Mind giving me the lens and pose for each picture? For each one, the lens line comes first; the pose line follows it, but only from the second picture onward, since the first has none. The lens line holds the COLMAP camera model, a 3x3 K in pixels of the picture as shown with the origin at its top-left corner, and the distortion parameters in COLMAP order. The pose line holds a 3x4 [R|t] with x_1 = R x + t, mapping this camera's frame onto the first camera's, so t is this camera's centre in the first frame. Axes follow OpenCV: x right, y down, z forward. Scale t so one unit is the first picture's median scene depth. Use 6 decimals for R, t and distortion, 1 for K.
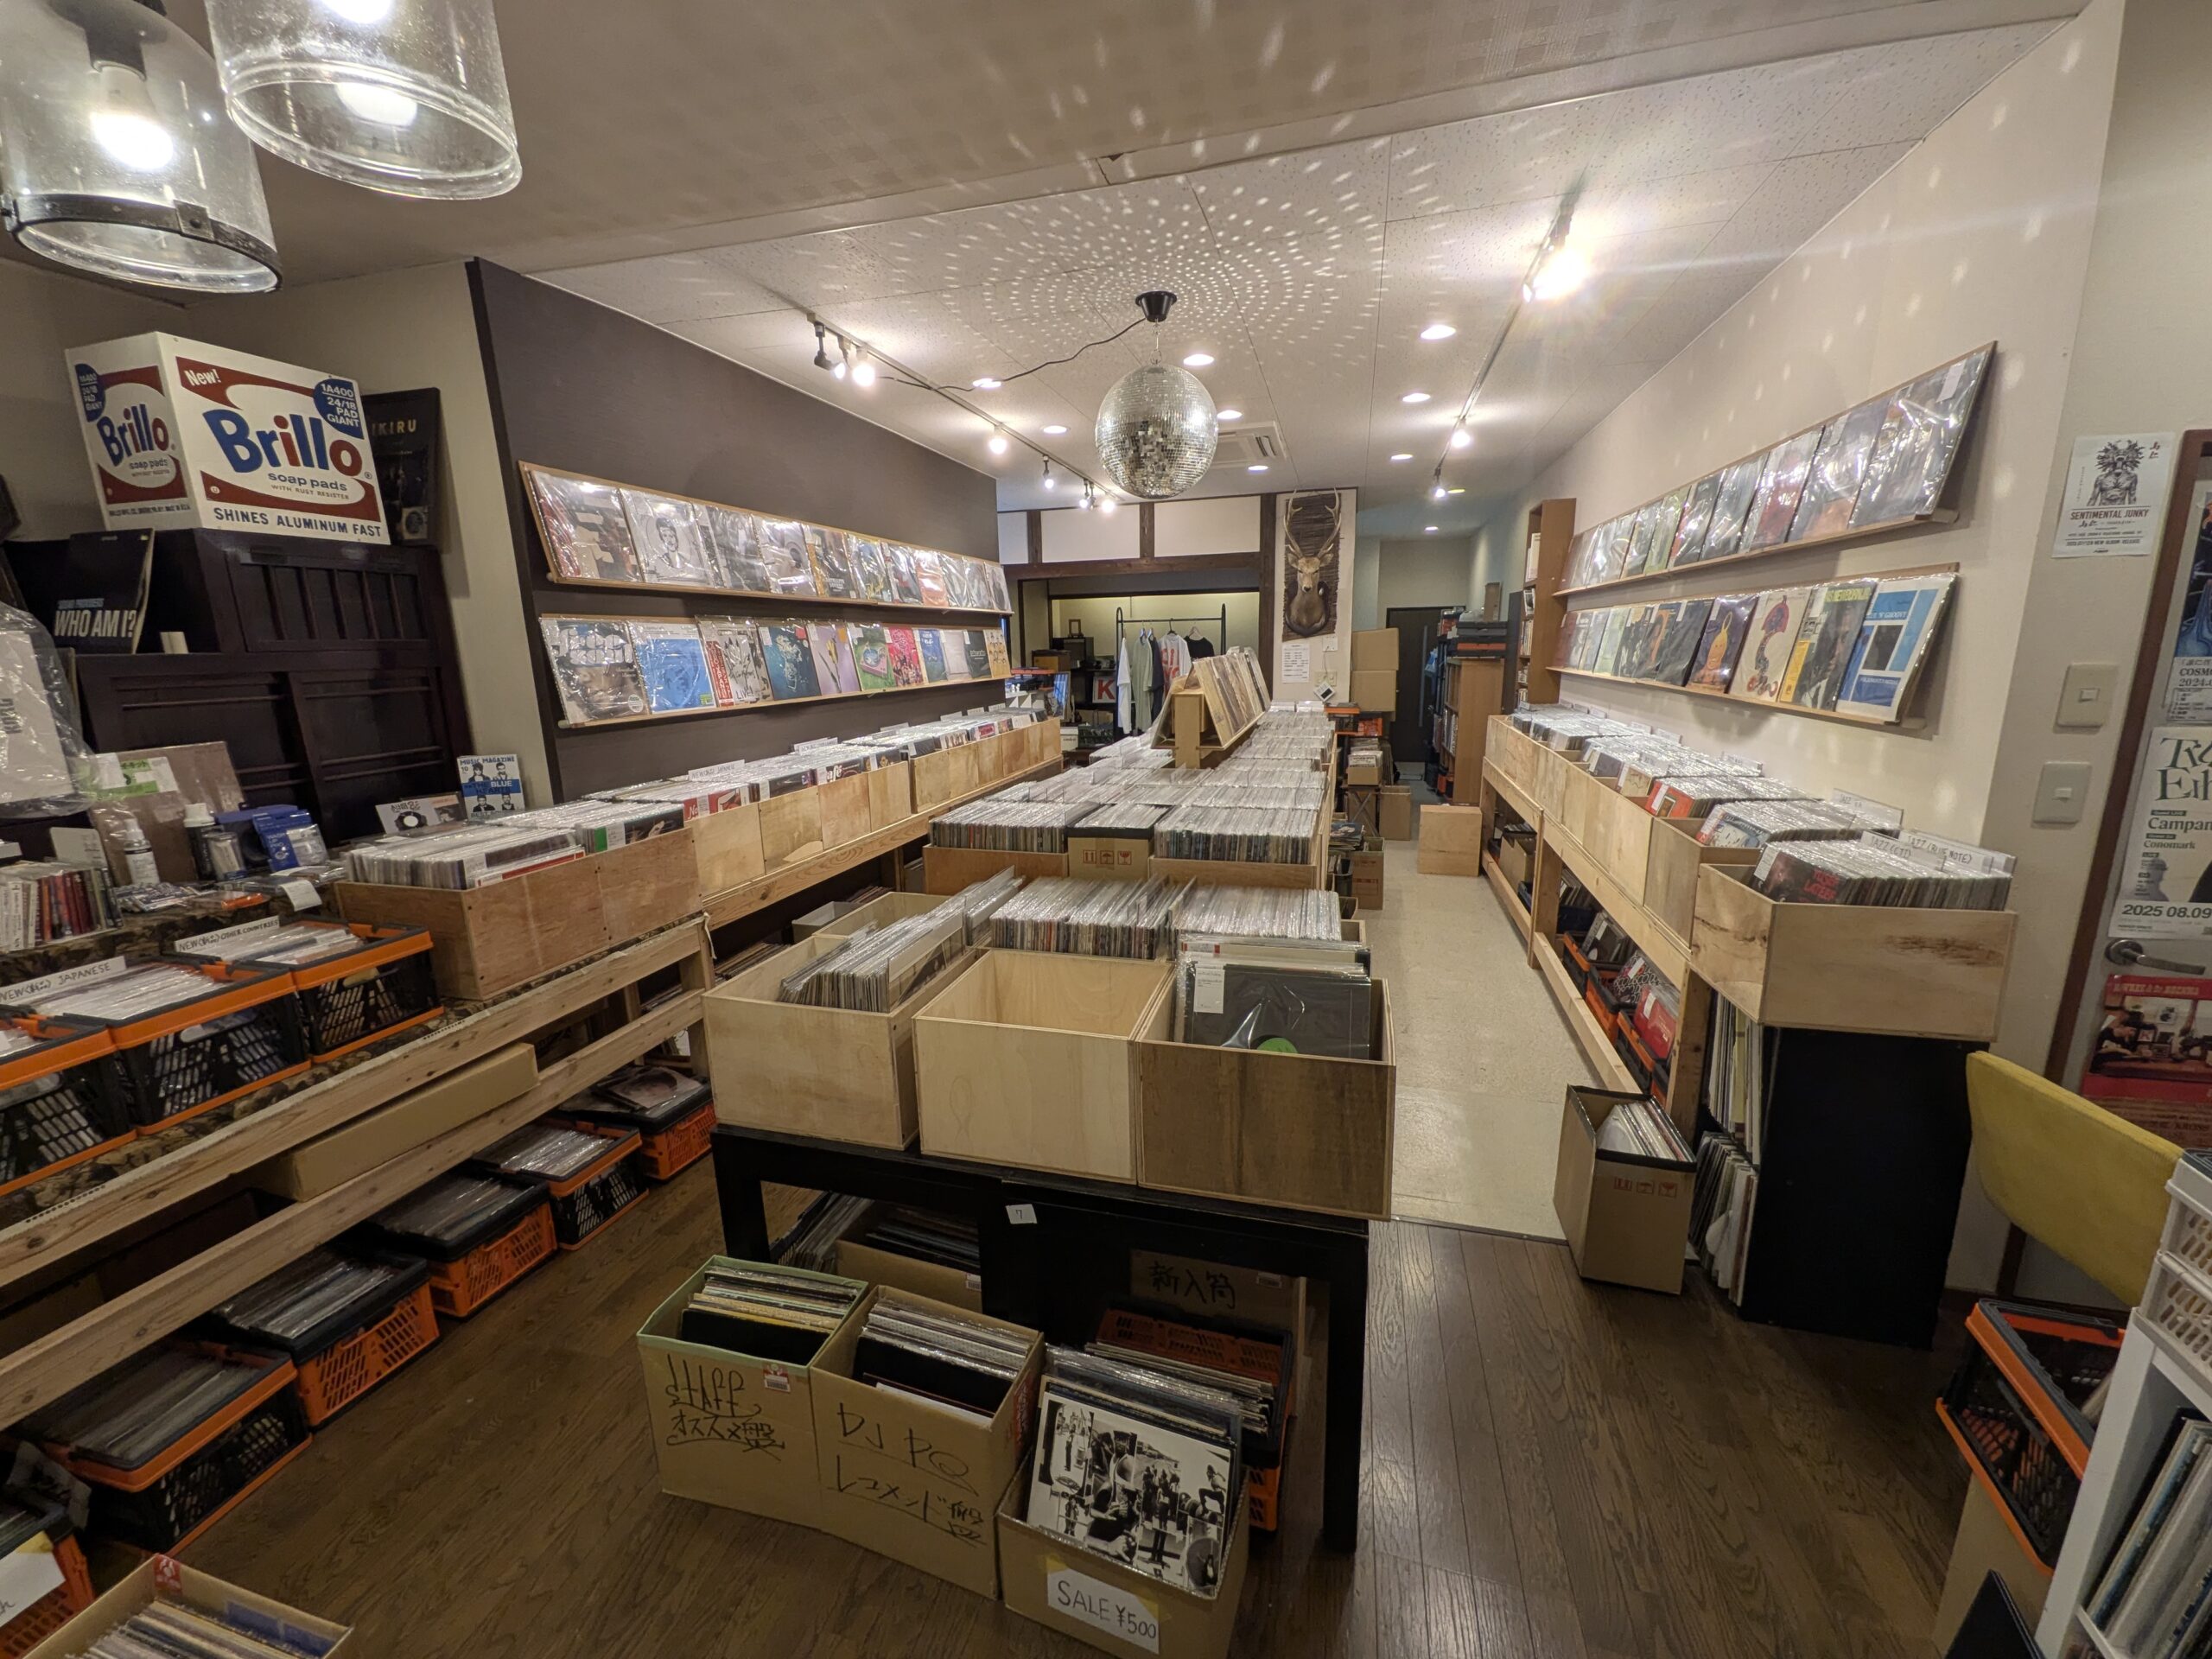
lens RADIAL K [[870.1, 0, 1121.3], [0, 870.1, 831.3], [0, 0, 1]] dist [0.003685, -0.001481]
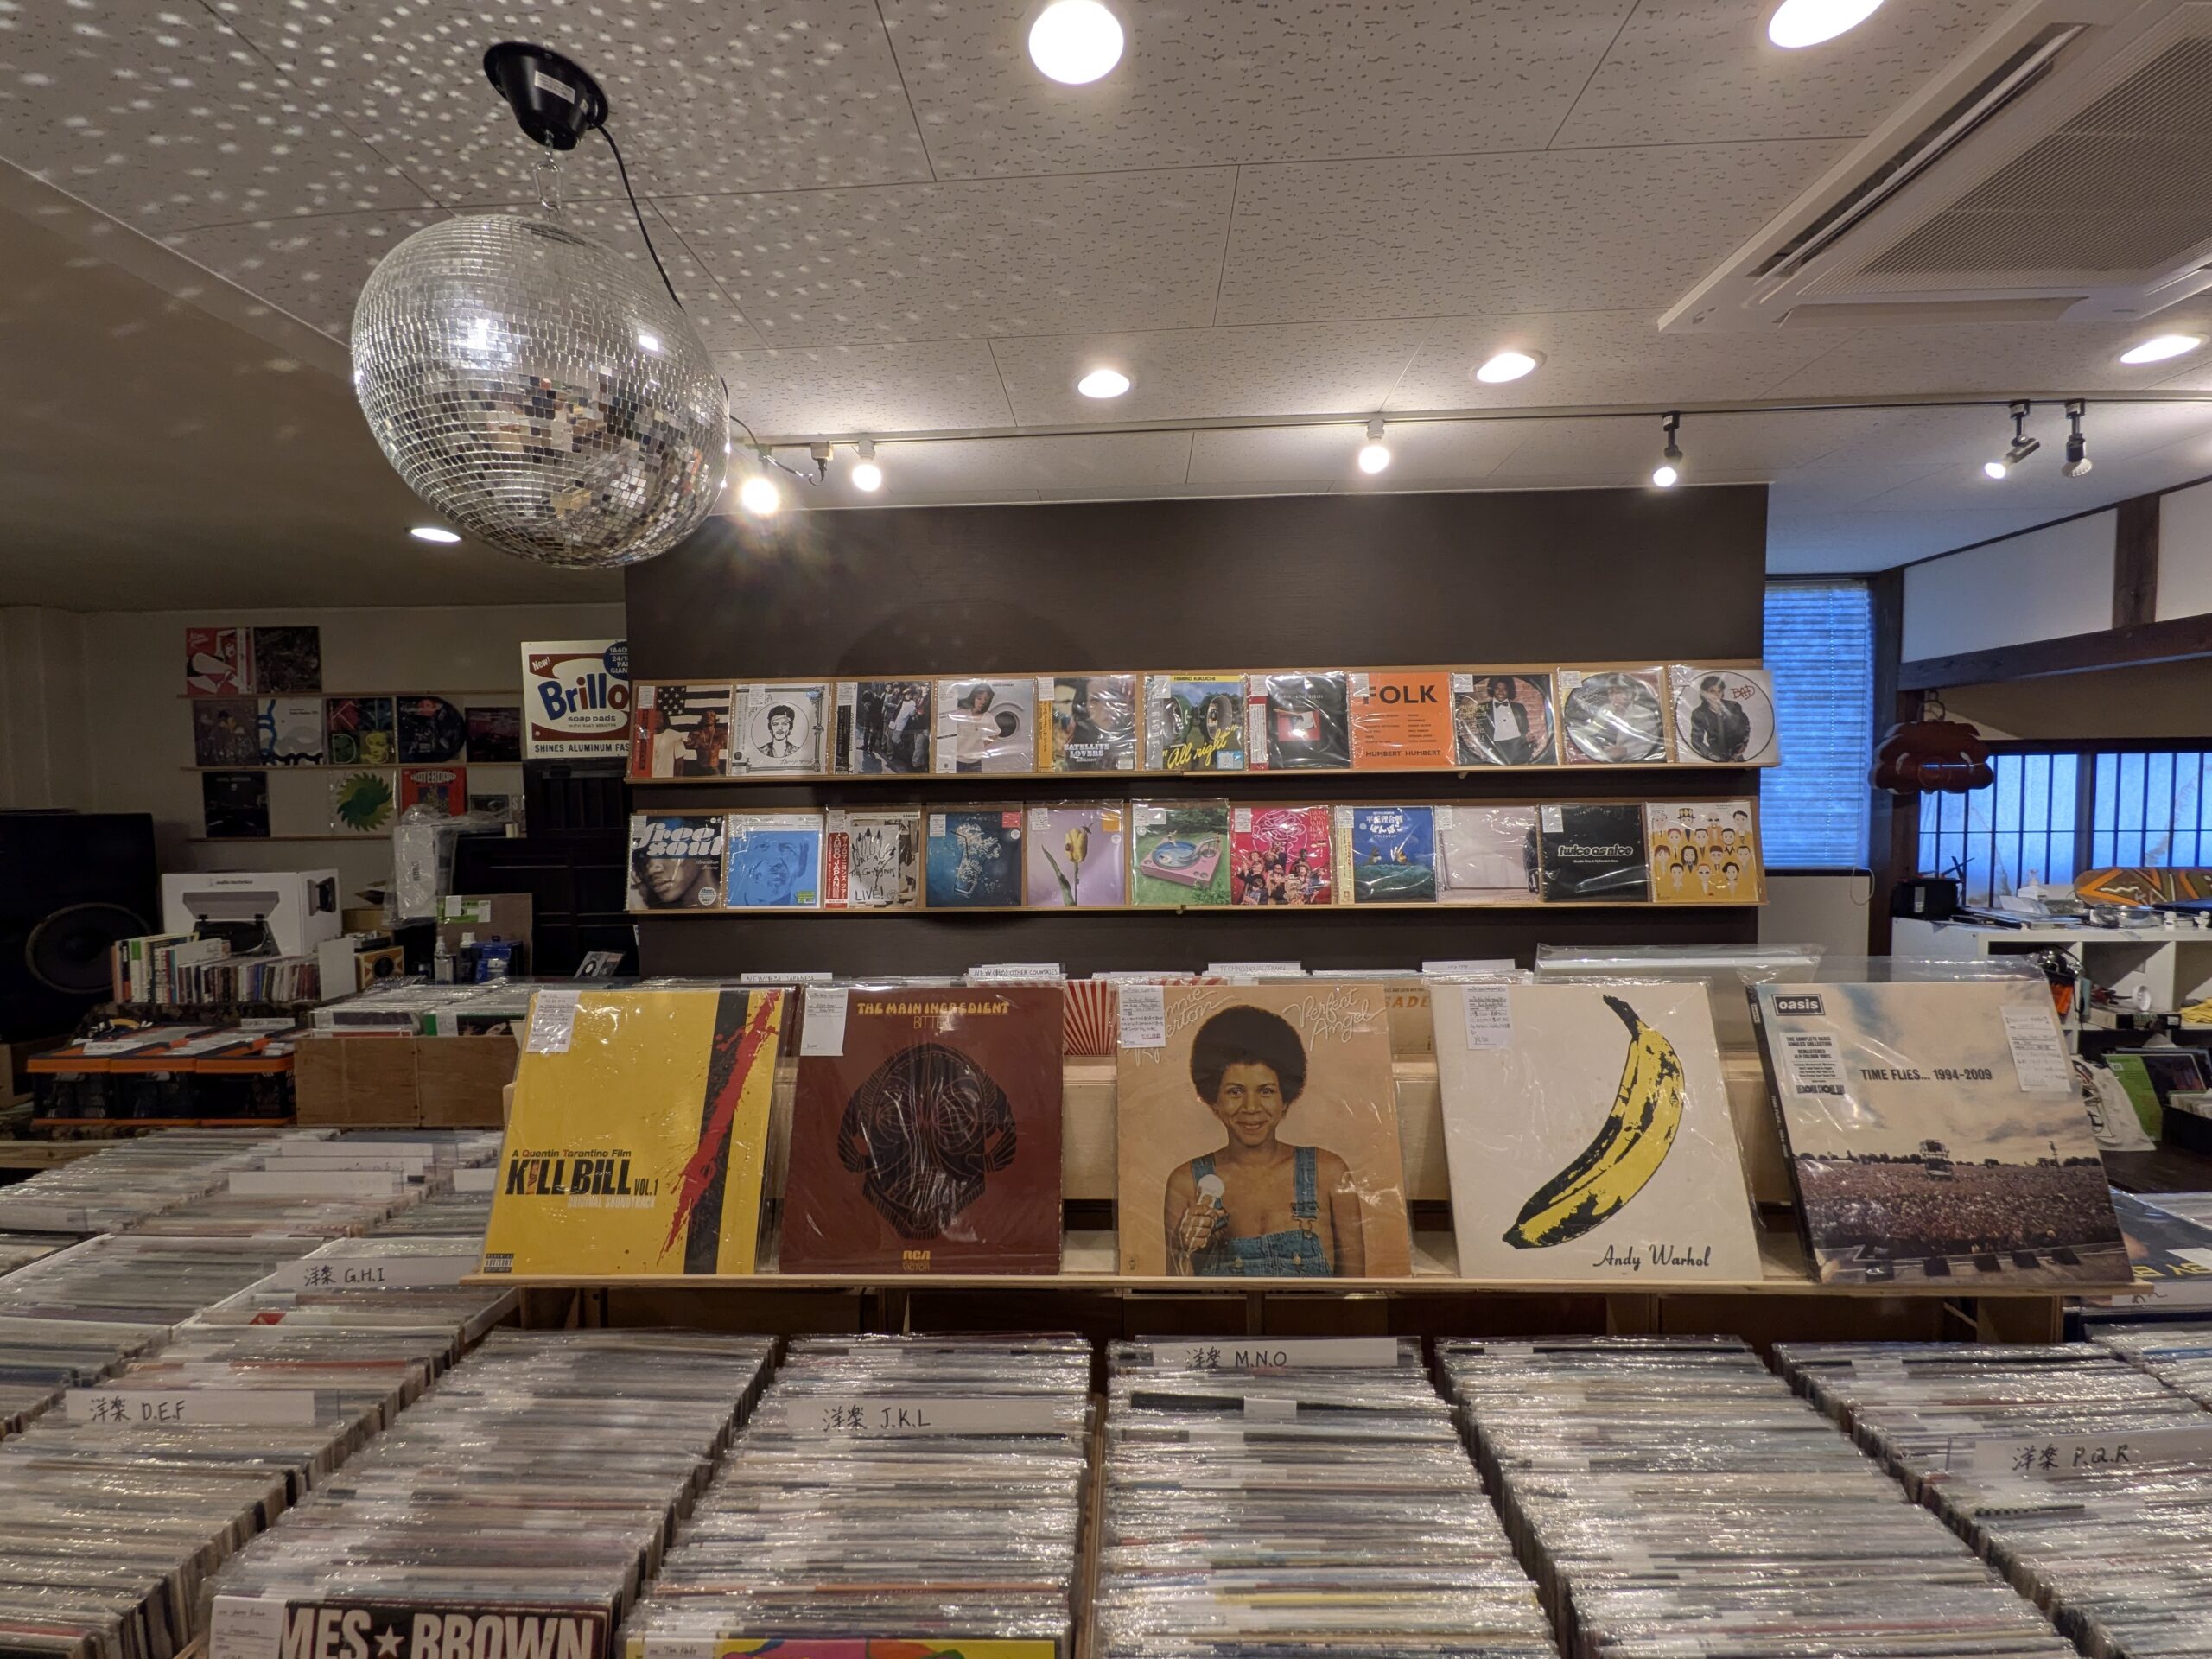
lens RADIAL K [[870.1, 0, 1107.7], [0, 870.1, 825.8], [0, 0, 1]] dist [0.003685, -0.001481]
pose [[0.214522, 0.055720, -0.975129, 0.540916], [-0.197499, 0.980223, 0.012562, -0.356524], [0.956543, 0.189892, 0.221284, 1.310041]]
